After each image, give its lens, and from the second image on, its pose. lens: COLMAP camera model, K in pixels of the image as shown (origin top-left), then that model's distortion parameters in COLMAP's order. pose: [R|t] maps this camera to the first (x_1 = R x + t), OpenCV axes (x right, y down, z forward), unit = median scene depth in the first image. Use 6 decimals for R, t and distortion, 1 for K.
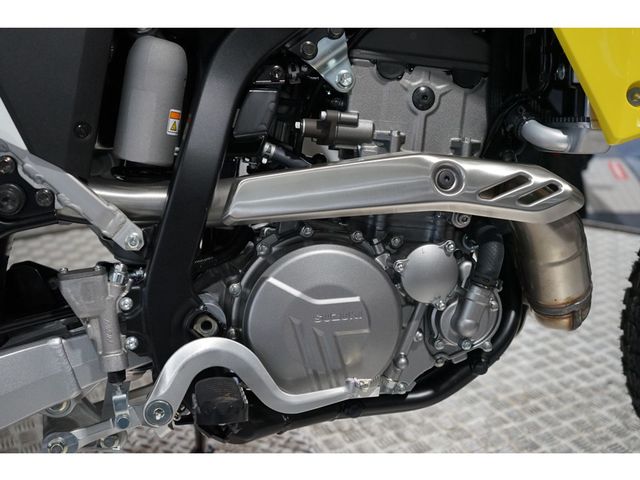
lens RADIAL K [[831.2, 0, 320.0], [0, 831.2, 240.0], [0, 0, 1]] dist [-0.015167, -0.019824]
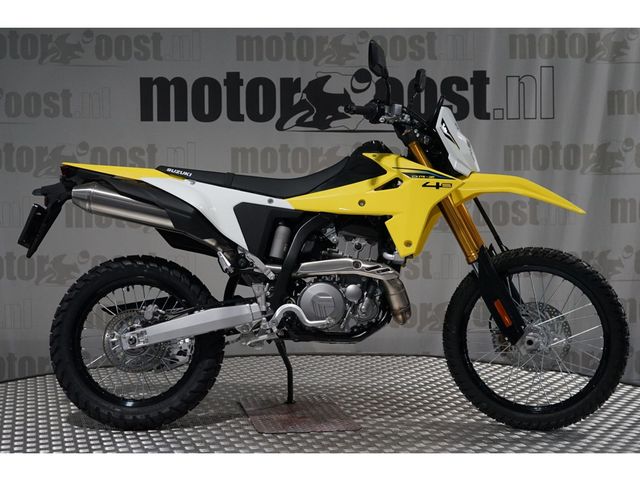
lens RADIAL K [[1062.5, 0, 320.0], [0, 1062.5, 240.0], [0, 0, 1]] dist [0.002708, 0.000053]
pose [[0.978428, 0.028568, -0.204604, 0.931087], [-0.082856, 0.961513, -0.261968, 1.038541], [0.189245, 0.273269, 0.943138, -3.408098]]
